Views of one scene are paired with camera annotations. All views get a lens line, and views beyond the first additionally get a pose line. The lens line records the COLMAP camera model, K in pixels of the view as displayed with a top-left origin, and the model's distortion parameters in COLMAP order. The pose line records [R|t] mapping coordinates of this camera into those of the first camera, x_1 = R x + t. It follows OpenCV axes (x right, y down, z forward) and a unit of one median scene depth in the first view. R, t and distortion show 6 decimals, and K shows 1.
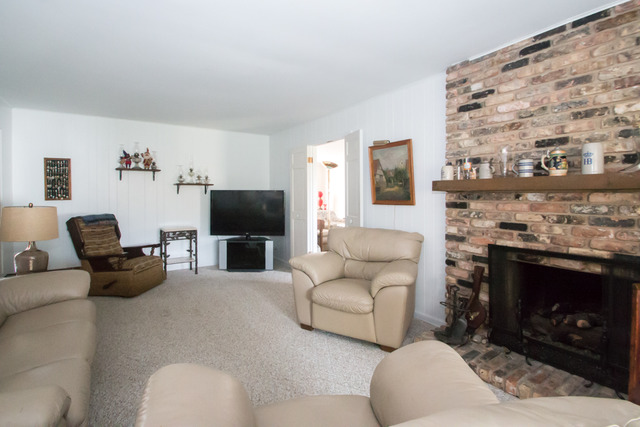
lens RADIAL K [[331.5, 0, 312.7], [0, 331.5, 204.6], [0, 0, 1]] dist [-0.001169, -0.000283]
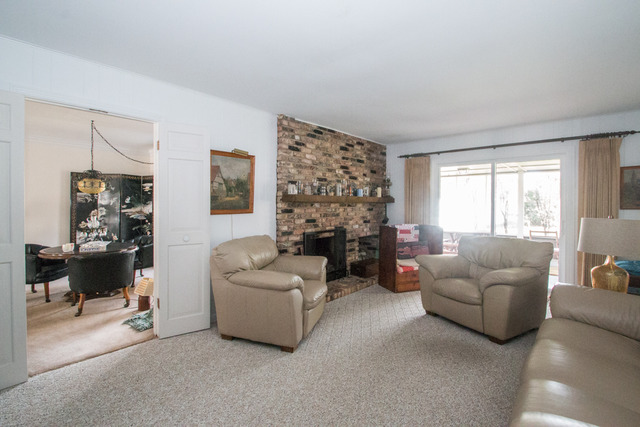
lens RADIAL K [[331.5, 0, 312.7], [0, 331.5, 204.6], [0, 0, 1]] dist [-0.001169, -0.000283]
pose [[-0.328691, -0.007503, 0.944408, -1.052910], [0.022000, 0.999636, 0.015599, -0.050263], [-0.944181, 0.025904, -0.328406, 1.448171]]
